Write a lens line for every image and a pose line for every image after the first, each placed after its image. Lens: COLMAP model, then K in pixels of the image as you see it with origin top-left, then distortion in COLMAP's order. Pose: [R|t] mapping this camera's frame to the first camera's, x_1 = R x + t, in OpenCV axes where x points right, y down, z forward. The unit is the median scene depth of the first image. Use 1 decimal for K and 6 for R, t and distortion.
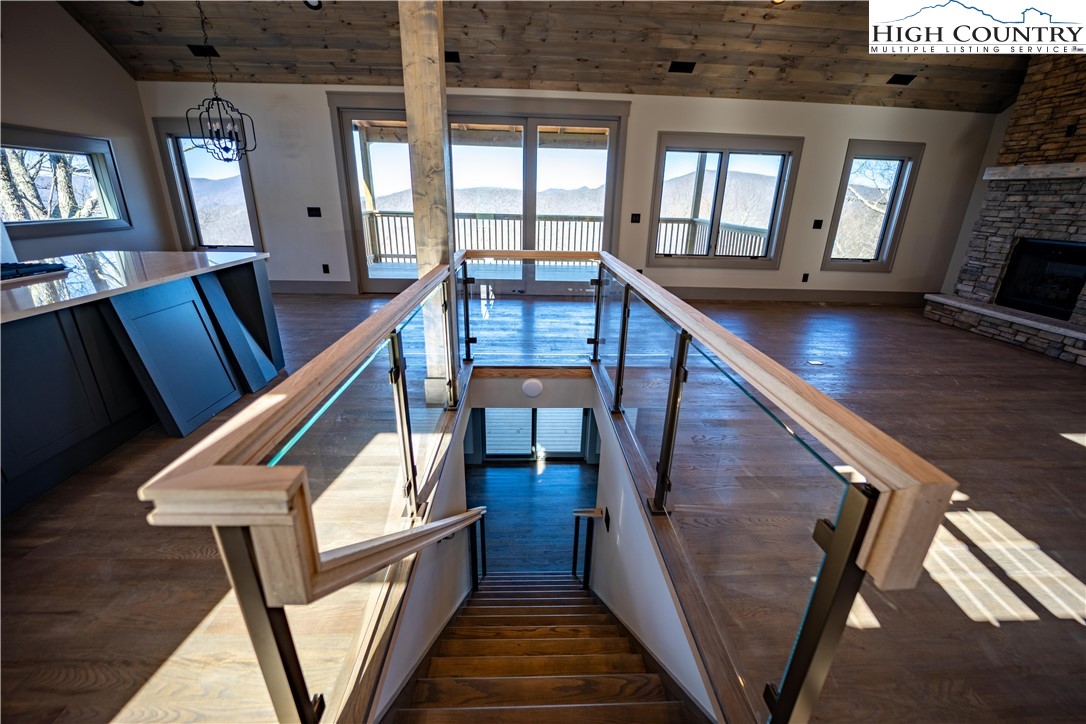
lens RADIAL K [[445.0, 0, 546.9], [0, 445.0, 367.6], [0, 0, 1]] dist [-0.020505, -0.000087]
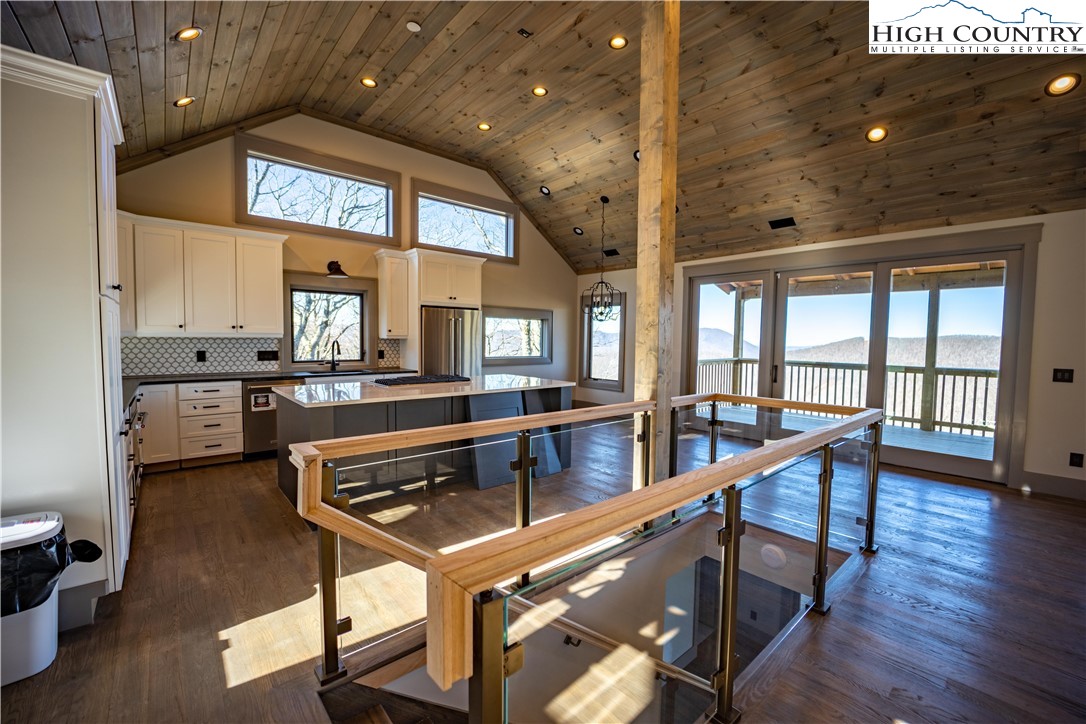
lens RADIAL K [[445.0, 0, 542.7], [0, 445.0, 362.1], [0, 0, 1]] dist [-0.020505, -0.000087]
pose [[0.626547, 0.024832, -0.778988, 0.246935], [-0.278203, 0.940774, -0.193772, -0.013357], [0.728039, 0.338124, 0.596348, 0.041752]]
